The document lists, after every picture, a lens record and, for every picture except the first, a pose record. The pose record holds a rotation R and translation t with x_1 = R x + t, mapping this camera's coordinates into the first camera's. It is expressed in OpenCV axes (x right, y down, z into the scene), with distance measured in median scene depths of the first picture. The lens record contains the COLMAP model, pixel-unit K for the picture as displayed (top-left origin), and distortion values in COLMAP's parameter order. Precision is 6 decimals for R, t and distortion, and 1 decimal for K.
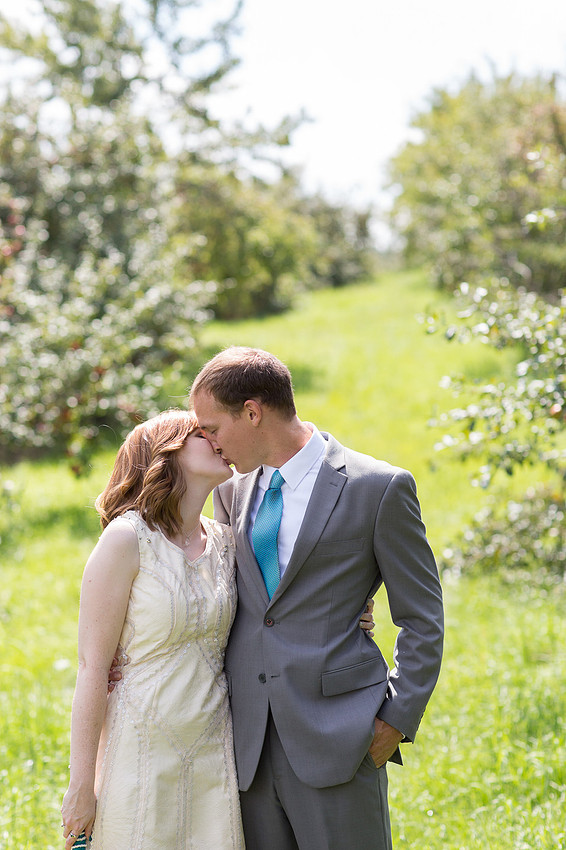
lens RADIAL K [[2108.0, 0, 283.0], [0, 2108.0, 425.0], [0, 0, 1]] dist [-0.101422, -0.202158]
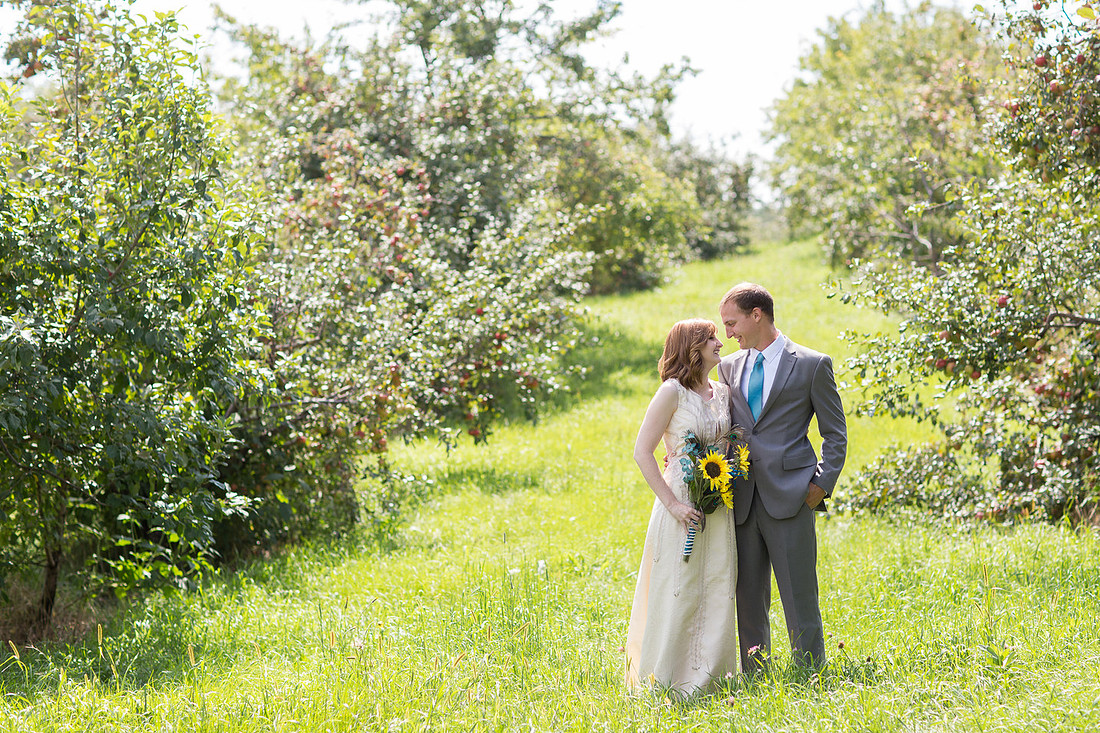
lens RADIAL K [[2728.0, 0, 550.0], [0, 2728.0, 366.5], [0, 0, 1]] dist [-0.101422, -0.202158]
pose [[0.999449, 0.018140, -0.027797, -0.018462], [-0.018831, 0.999515, -0.024820, 0.014724], [0.027334, 0.025329, 0.999305, -0.217615]]
